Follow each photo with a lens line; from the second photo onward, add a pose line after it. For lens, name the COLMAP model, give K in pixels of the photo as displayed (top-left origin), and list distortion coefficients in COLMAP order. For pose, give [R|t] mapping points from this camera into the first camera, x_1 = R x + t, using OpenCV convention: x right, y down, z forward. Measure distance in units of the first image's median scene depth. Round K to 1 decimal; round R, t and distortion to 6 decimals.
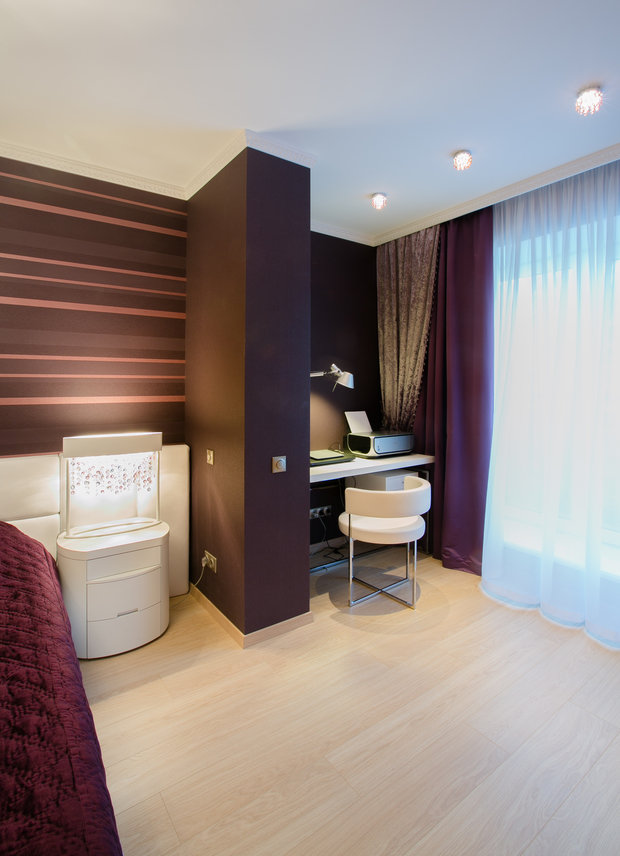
lens RADIAL K [[439.6, 0, 285.5], [0, 439.6, 376.9], [0, 0, 1]] dist [-0.015944, -0.000122]
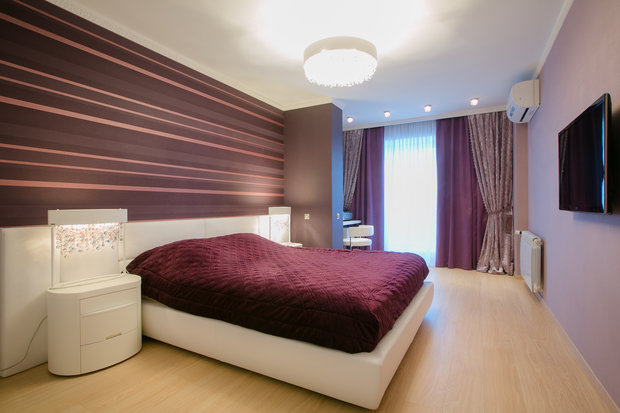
lens RADIAL K [[317.4, 0, 310.0], [0, 317.4, 206.5], [0, 0, 1]] dist [-0.065319, 0.036396]
pose [[0.891800, -0.012649, 0.452254, -0.936700], [0.008754, 0.999904, 0.010704, 0.098740], [-0.452346, -0.005587, 0.891825, -0.615385]]
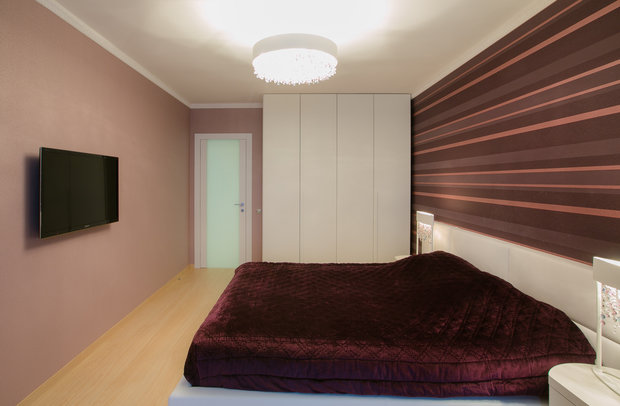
lens RADIAL K [[347.6, 0, 291.5], [0, 347.6, 182.8], [0, 0, 1]] dist [-0.000329, 0.000756]
pose [[-0.586233, -0.000780, -0.810142, 0.381864], [-0.005918, 0.999977, 0.003319, -0.011794], [0.810121, 0.006740, -0.586224, 0.785769]]
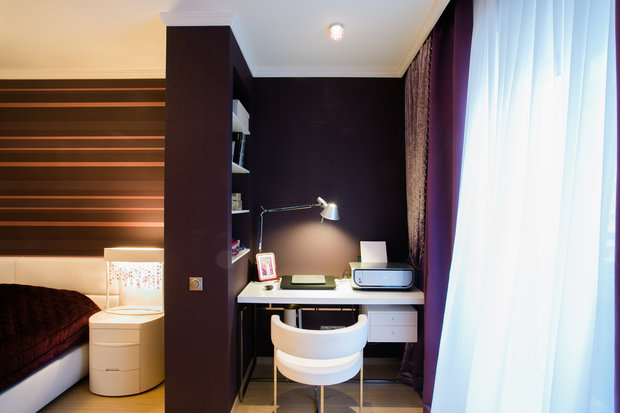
lens RADIAL K [[317.4, 0, 310.0], [0, 317.4, 206.5], [0, 0, 1]] dist [-0.065319, 0.036396]
pose [[0.820344, -0.004895, -0.571849, 0.646886], [0.006293, 0.999980, 0.000468, -0.006986], [0.571836, -0.003982, 0.820358, 0.432857]]
